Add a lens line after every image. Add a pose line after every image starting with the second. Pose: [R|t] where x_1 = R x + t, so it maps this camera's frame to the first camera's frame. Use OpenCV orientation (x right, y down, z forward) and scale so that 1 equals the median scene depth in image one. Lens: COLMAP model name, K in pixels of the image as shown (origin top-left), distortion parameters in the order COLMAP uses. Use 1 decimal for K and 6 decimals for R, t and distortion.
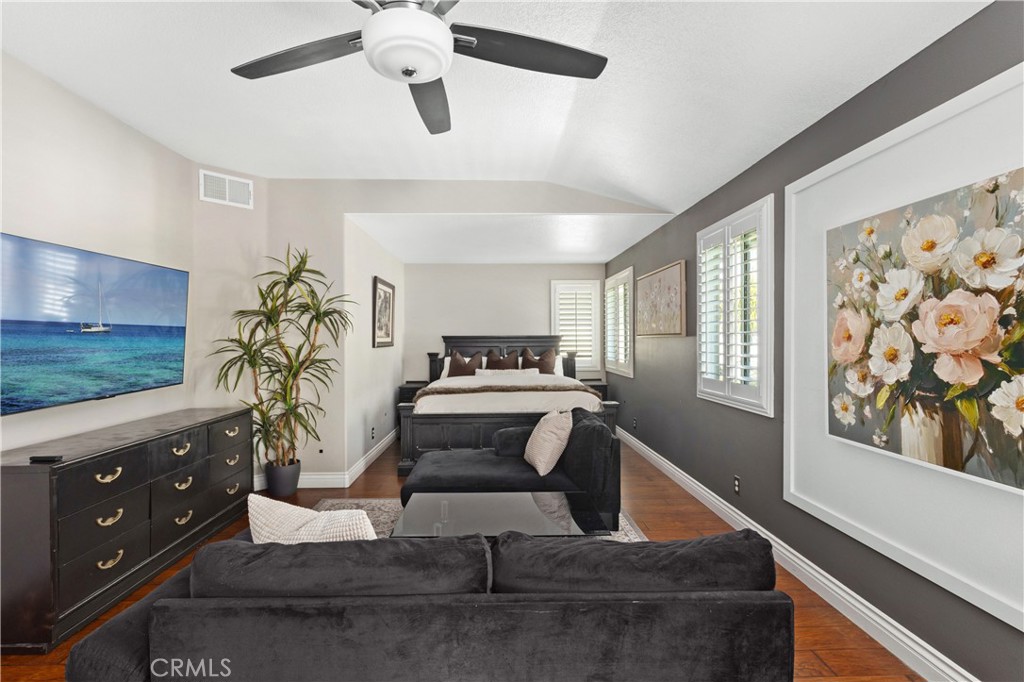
lens RADIAL K [[477.2, 0, 506.7], [0, 477.2, 342.8], [0, 0, 1]] dist [0.000653, 0.002442]
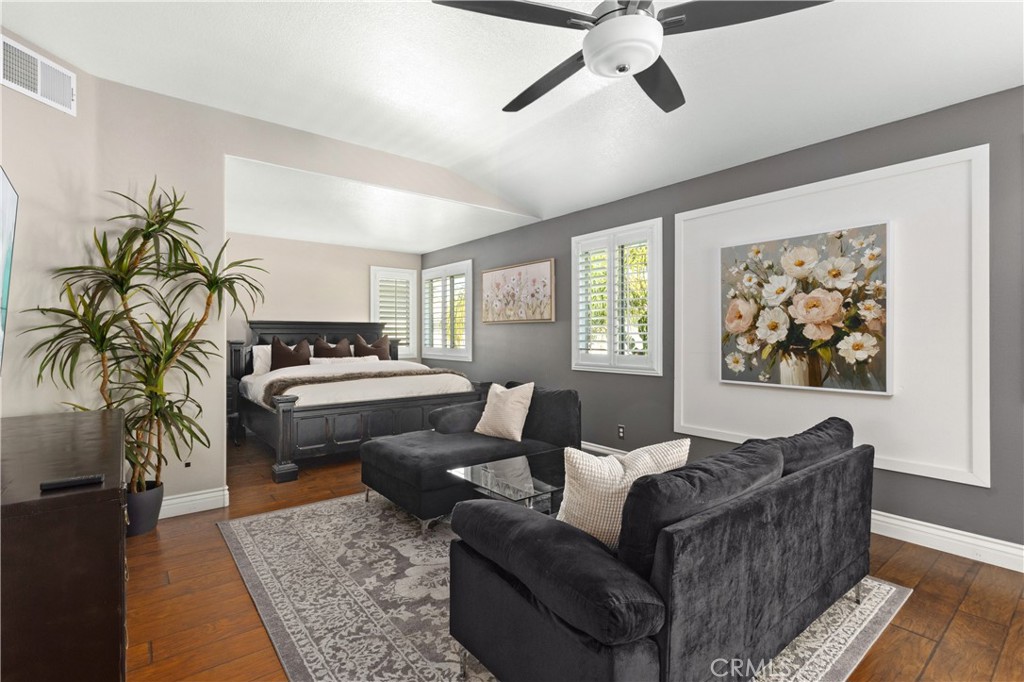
lens RADIAL K [[477.2, 0, 507.2], [0, 477.2, 336.4], [0, 0, 1]] dist [0.000653, 0.002442]
pose [[0.797530, 0.002534, 0.603274, -0.919441], [0.002595, 0.999968, -0.007631, 0.069086], [-0.603274, 0.007651, 0.797498, 0.210911]]
